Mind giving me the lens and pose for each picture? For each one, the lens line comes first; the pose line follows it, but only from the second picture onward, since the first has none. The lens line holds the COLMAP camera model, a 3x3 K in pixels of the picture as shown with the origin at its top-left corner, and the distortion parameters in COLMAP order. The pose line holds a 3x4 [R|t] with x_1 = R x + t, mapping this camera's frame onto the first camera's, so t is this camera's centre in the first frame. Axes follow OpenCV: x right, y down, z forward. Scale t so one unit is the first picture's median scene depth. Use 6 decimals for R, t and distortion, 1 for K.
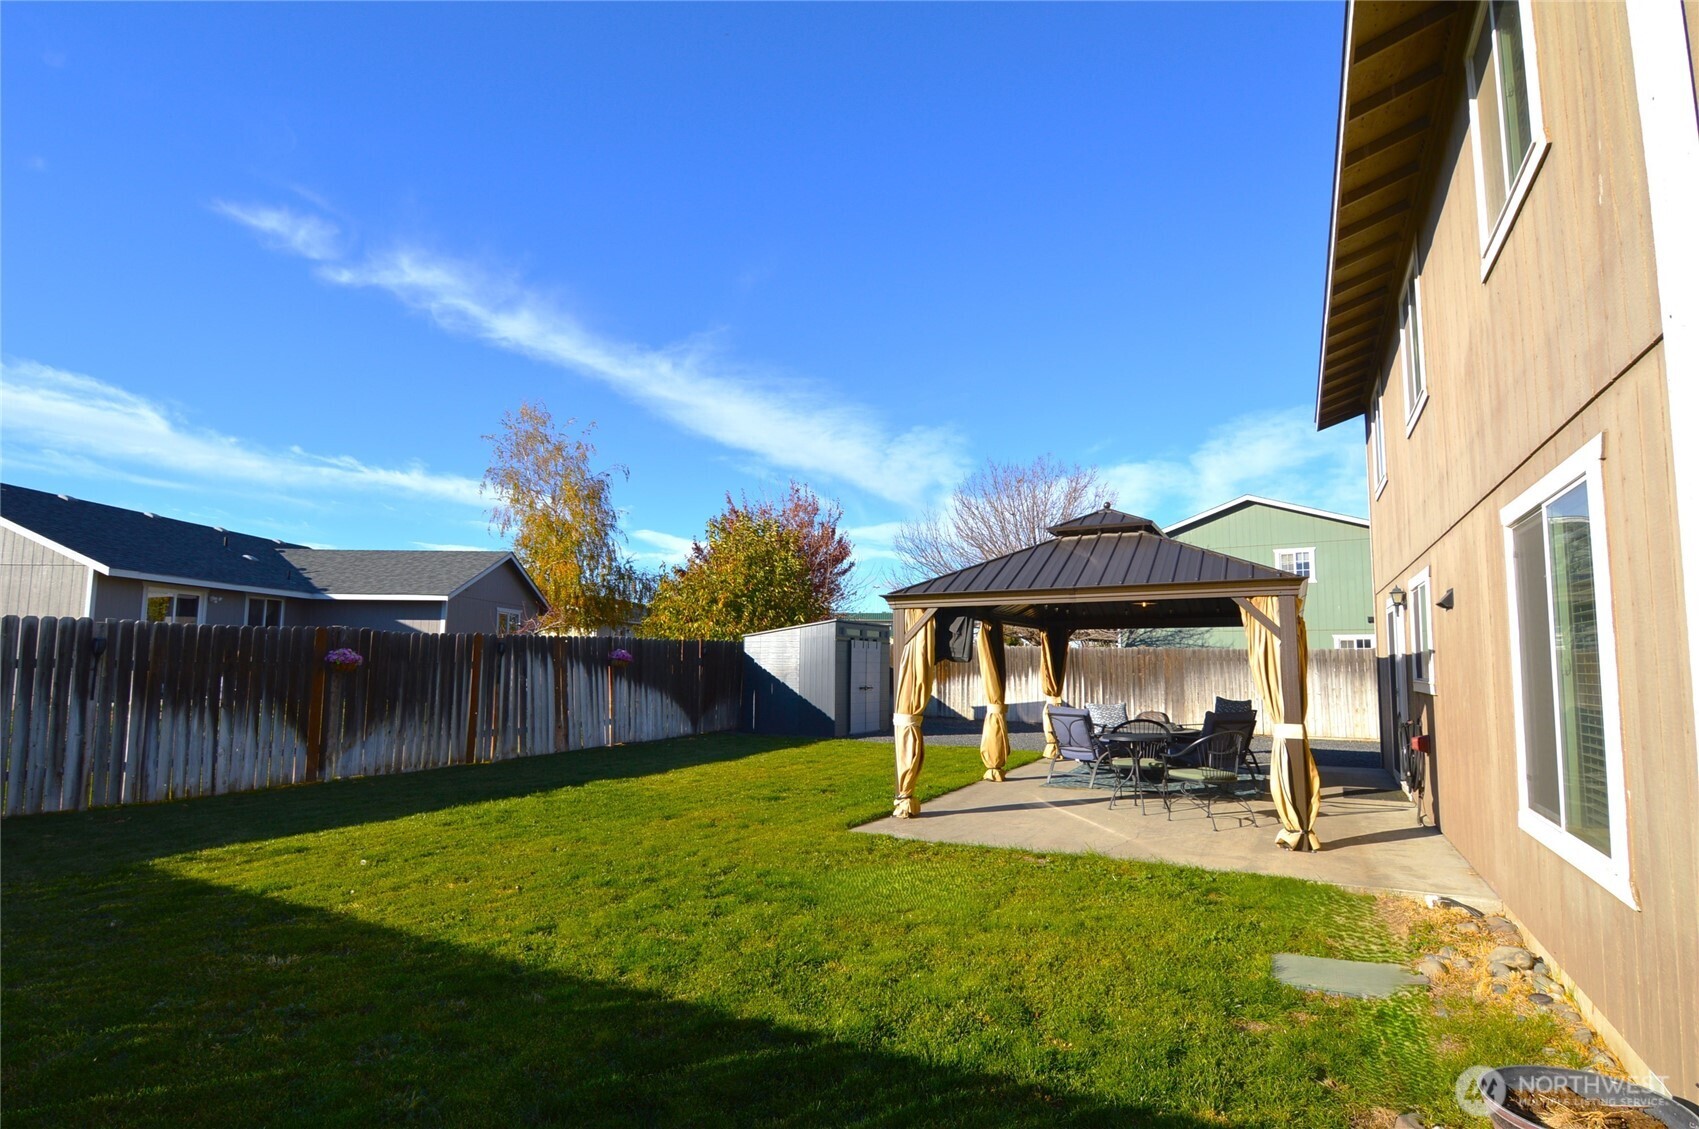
lens RADIAL K [[869.0, 0, 840.7], [0, 869.0, 578.2], [0, 0, 1]] dist [-0.002939, -0.013474]
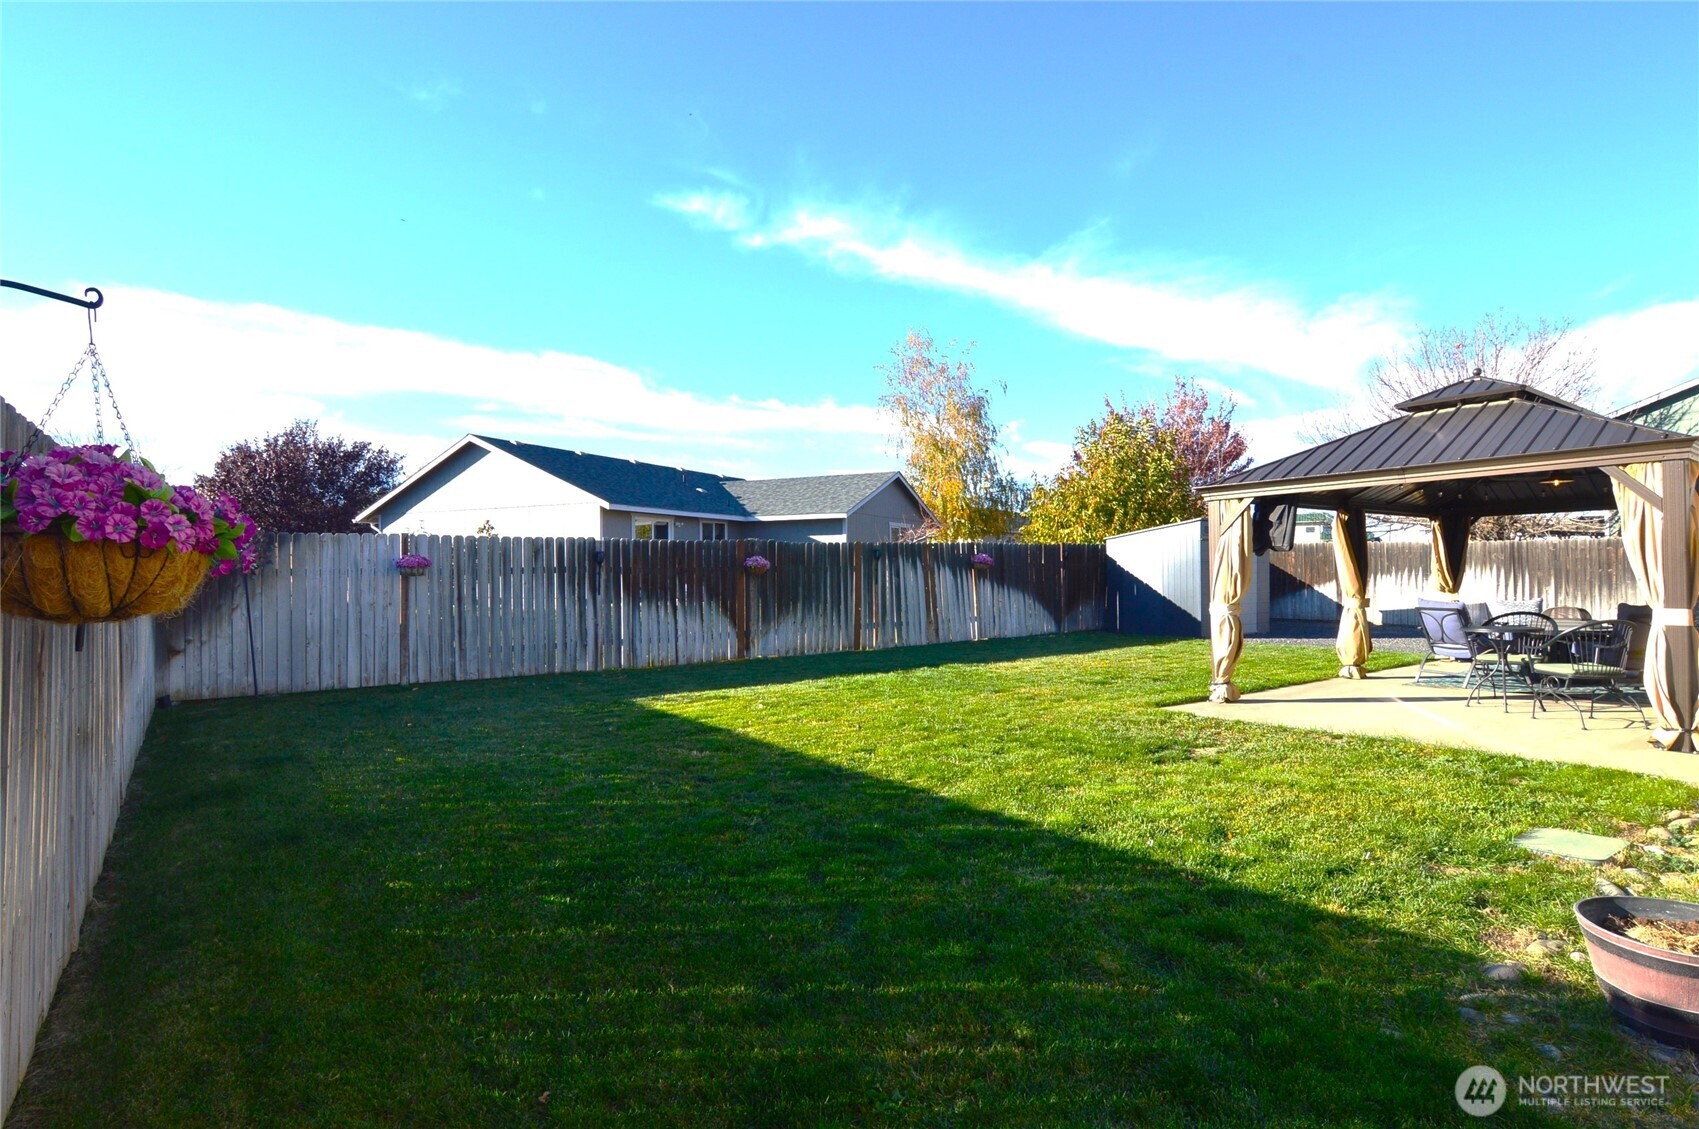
lens RADIAL K [[869.0, 0, 840.7], [0, 869.0, 578.2], [0, 0, 1]] dist [-0.002939, -0.013474]
pose [[0.896605, -0.013232, -0.442633, 0.078682], [0.057706, 0.994522, 0.087160, 0.007631], [0.439055, -0.103690, 0.892457, -0.066620]]
